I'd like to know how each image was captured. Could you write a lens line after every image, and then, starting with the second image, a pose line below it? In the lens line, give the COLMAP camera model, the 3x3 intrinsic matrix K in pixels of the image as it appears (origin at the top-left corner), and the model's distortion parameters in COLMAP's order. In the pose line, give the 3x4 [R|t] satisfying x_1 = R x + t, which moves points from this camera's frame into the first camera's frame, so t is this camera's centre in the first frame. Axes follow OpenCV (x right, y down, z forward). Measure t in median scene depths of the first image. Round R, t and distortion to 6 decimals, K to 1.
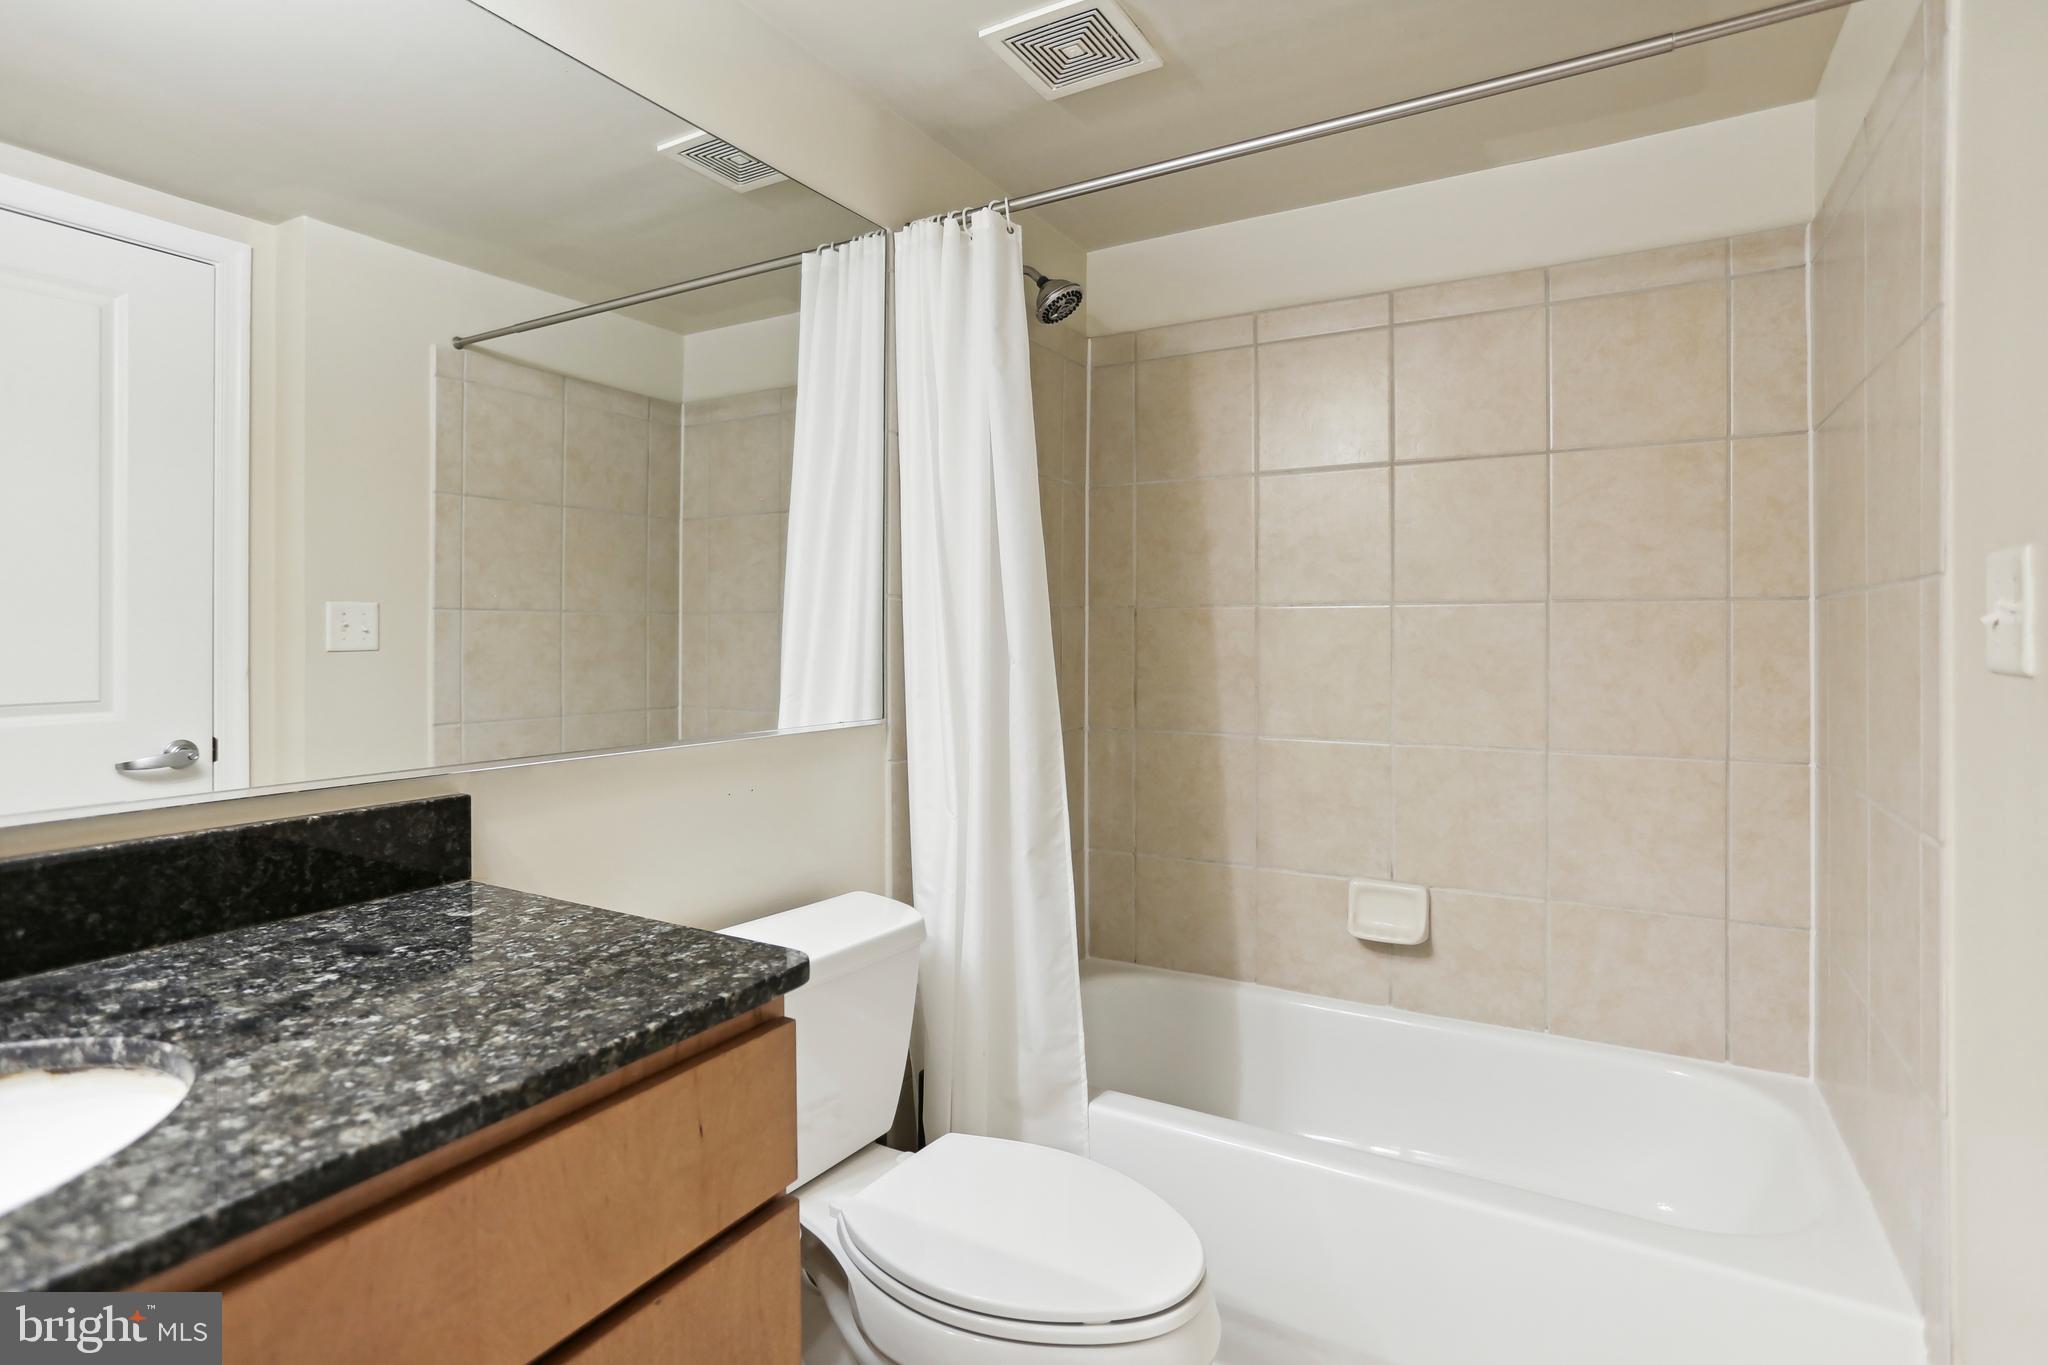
lens RADIAL K [[1004.1, 0, 1017.2], [0, 1004.1, 638.6], [0, 0, 1]] dist [-0.051726, 0.032325]
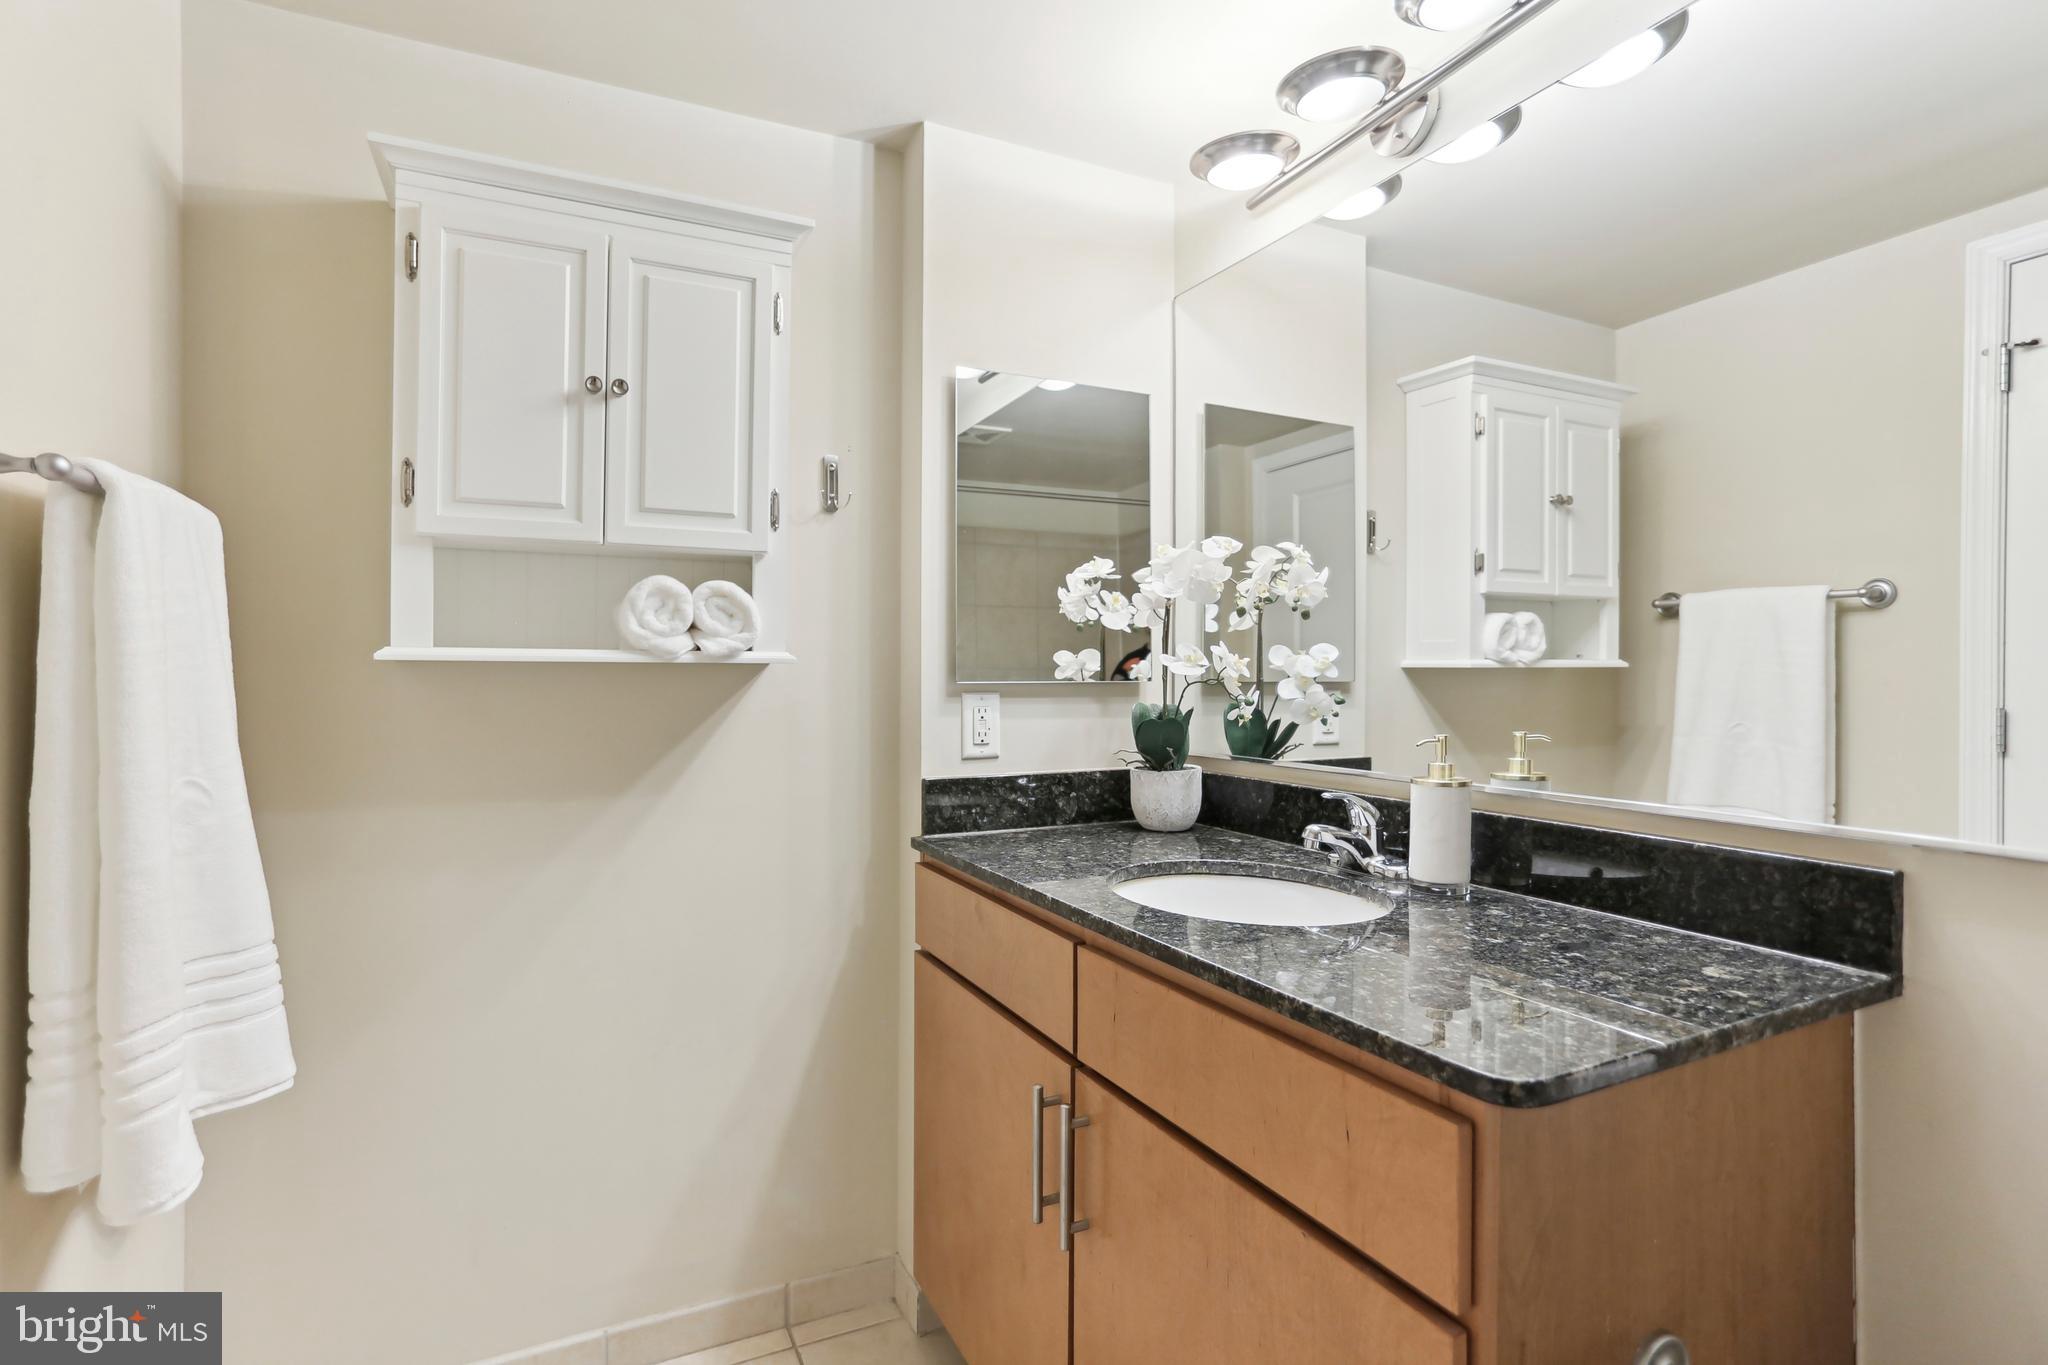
lens RADIAL K [[1004.1, 0, 1017.2], [0, 1004.1, 638.6], [0, 0, 1]] dist [-0.051726, 0.032325]
pose [[-0.543990, -0.020233, -0.838848, 0.814135], [-0.002089, 0.999739, -0.022760, -0.021708], [0.839089, -0.010629, -0.543890, 1.316051]]
